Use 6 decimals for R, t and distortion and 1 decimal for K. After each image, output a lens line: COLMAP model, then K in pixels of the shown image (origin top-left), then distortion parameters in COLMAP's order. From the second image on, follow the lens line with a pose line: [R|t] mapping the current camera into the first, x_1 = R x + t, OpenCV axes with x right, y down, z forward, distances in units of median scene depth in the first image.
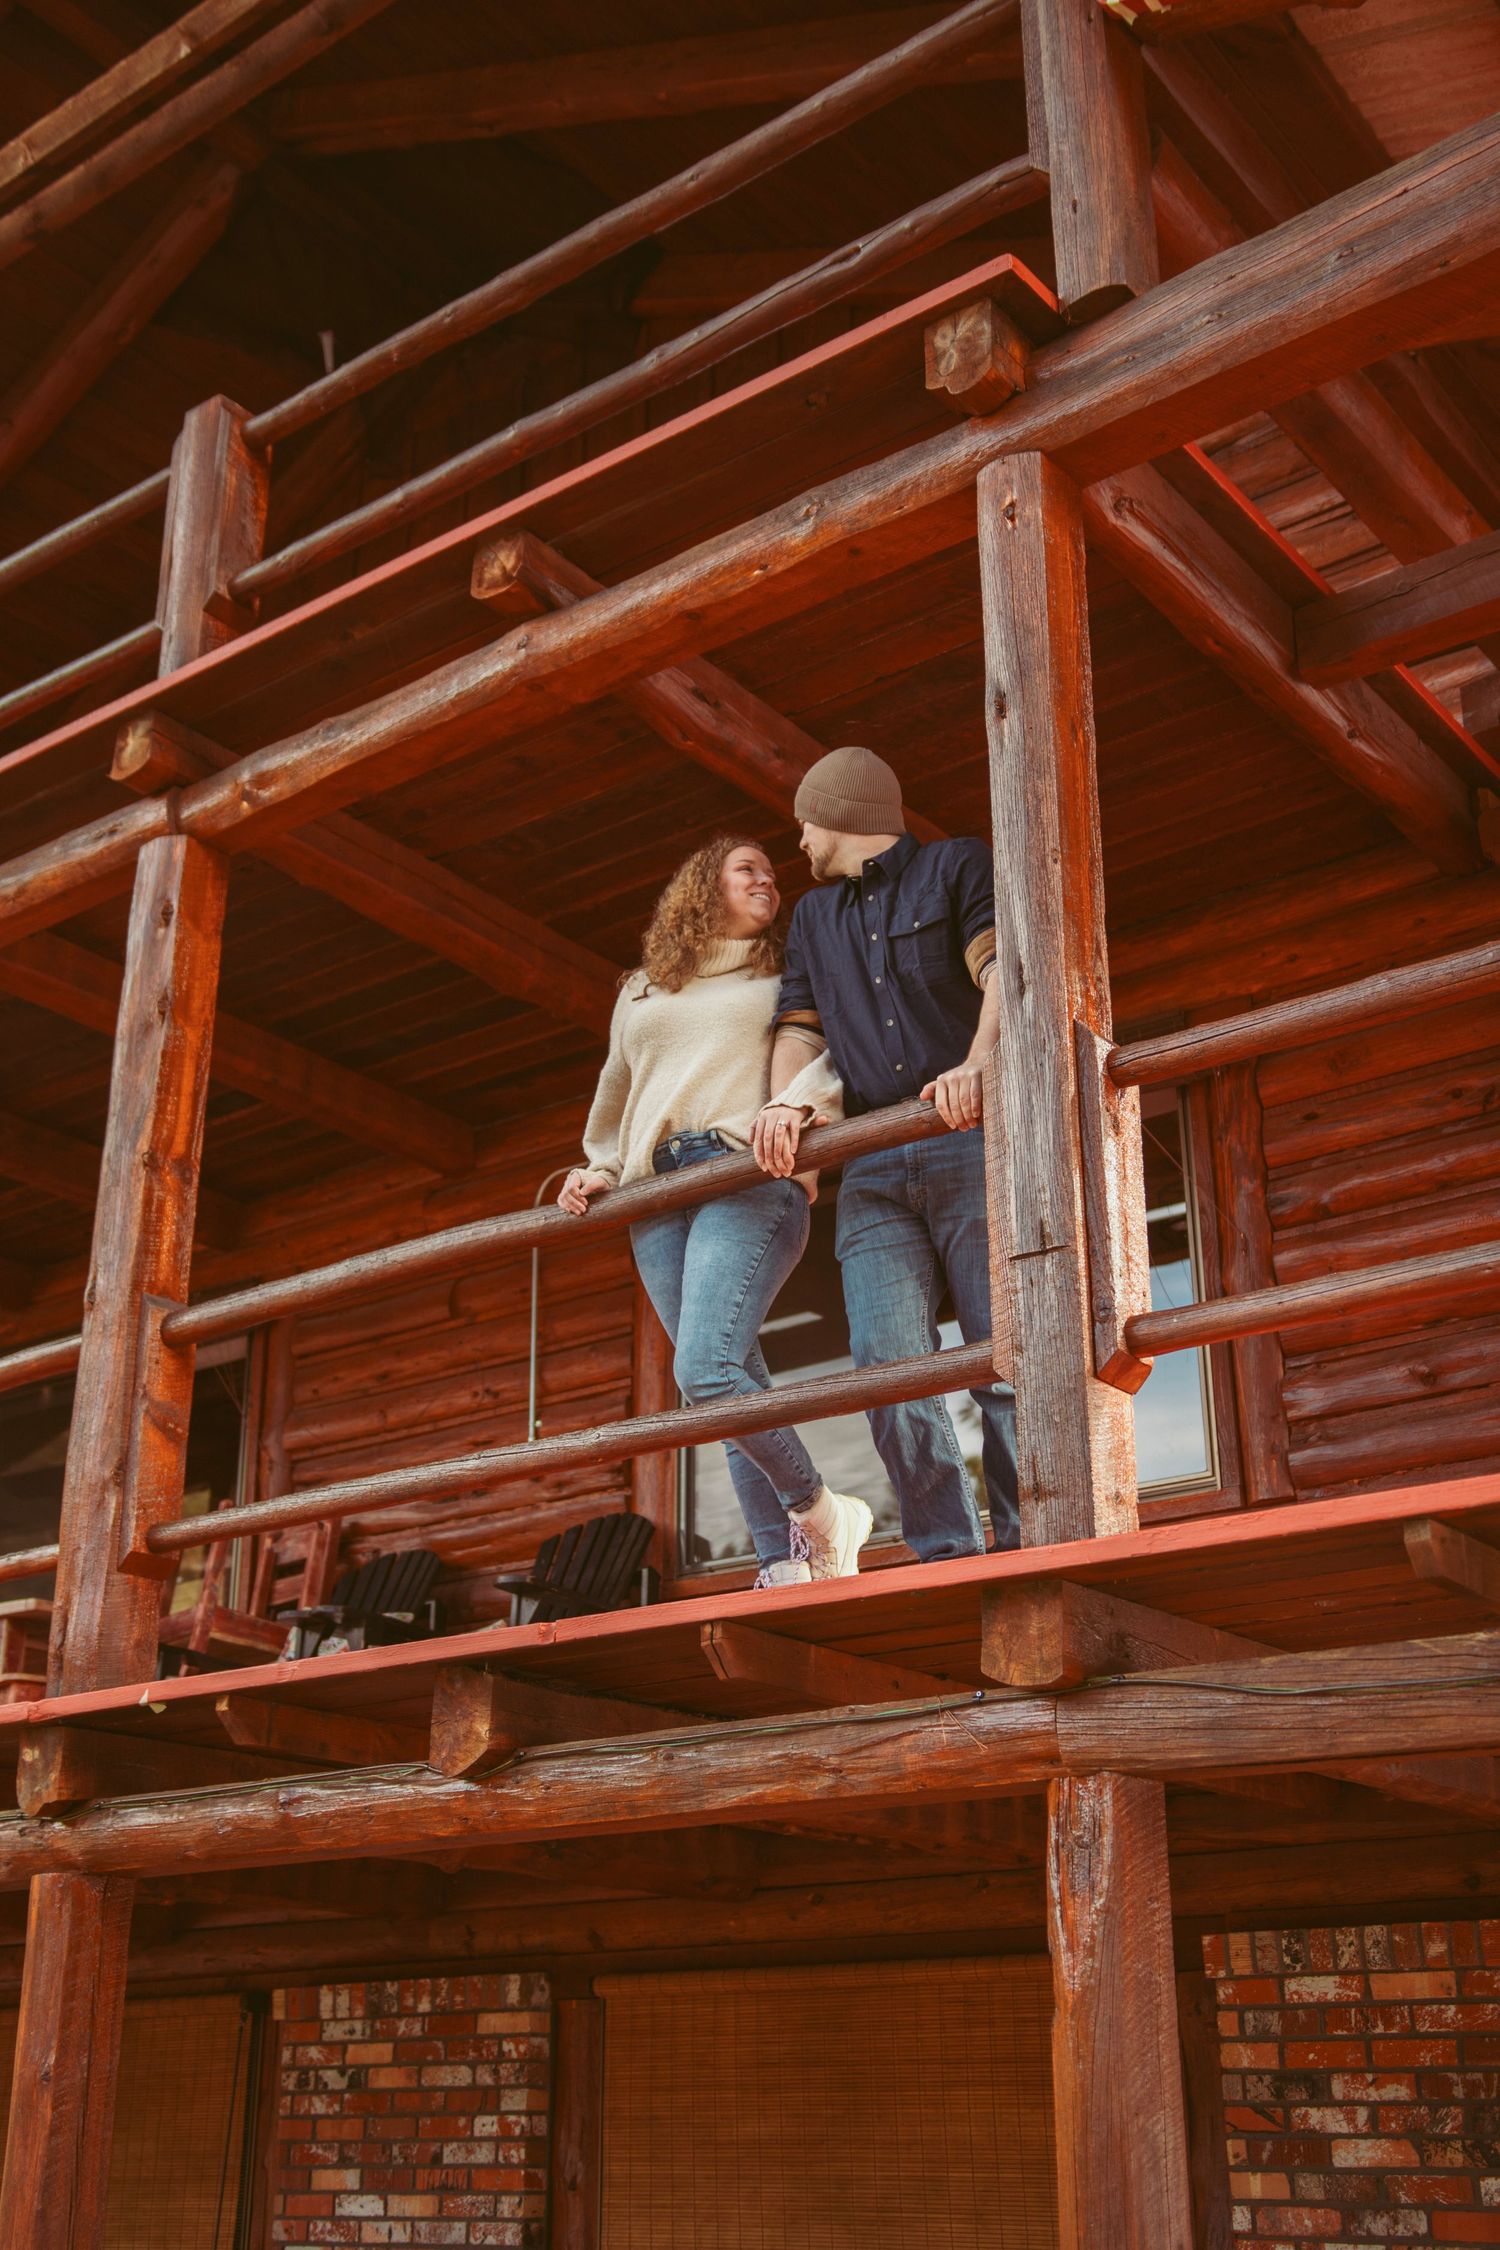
lens RADIAL K [[2480.4, 0, 750.0], [0, 2480.4, 1125.0], [0, 0, 1]] dist [0.003974, 0.008705]
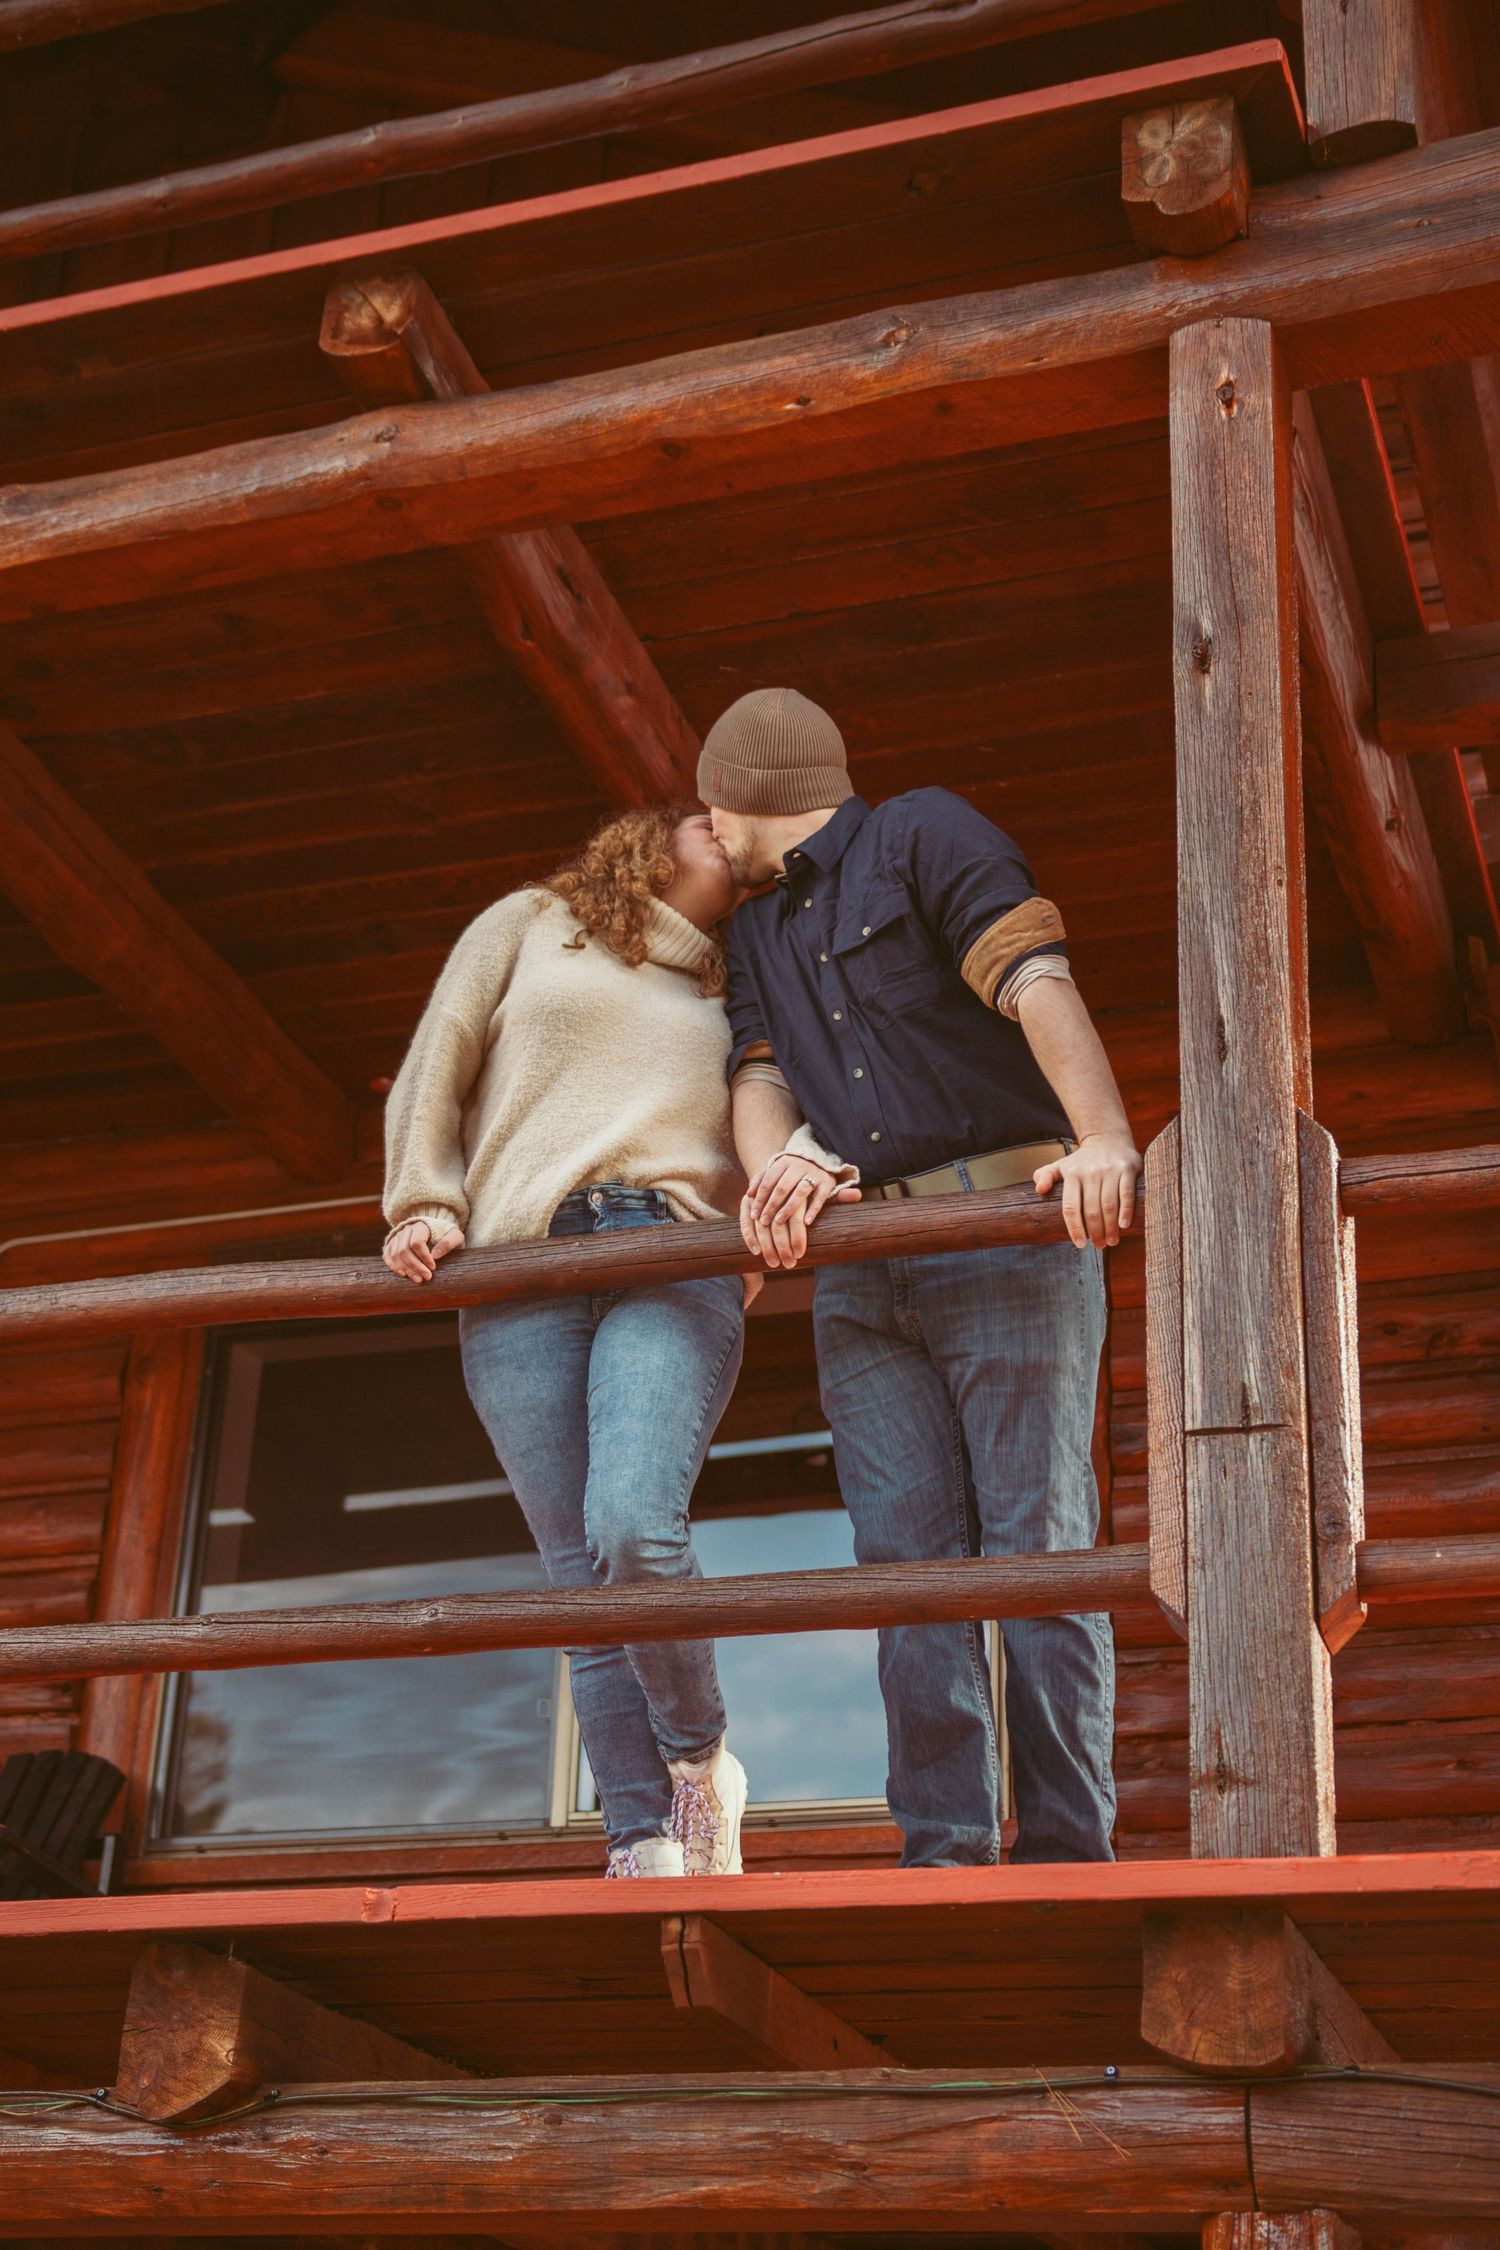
lens RADIAL K [[3242.3, 0, 749.0], [0, 3242.3, 1164.1], [0, 0, 1]] dist [0.058894, 0.069079]
pose [[0.948959, 0.175480, 0.262074, -0.222808], [-0.161169, 0.984049, -0.075316, 0.058861], [-0.271110, 0.029234, 0.962104, 0.146454]]
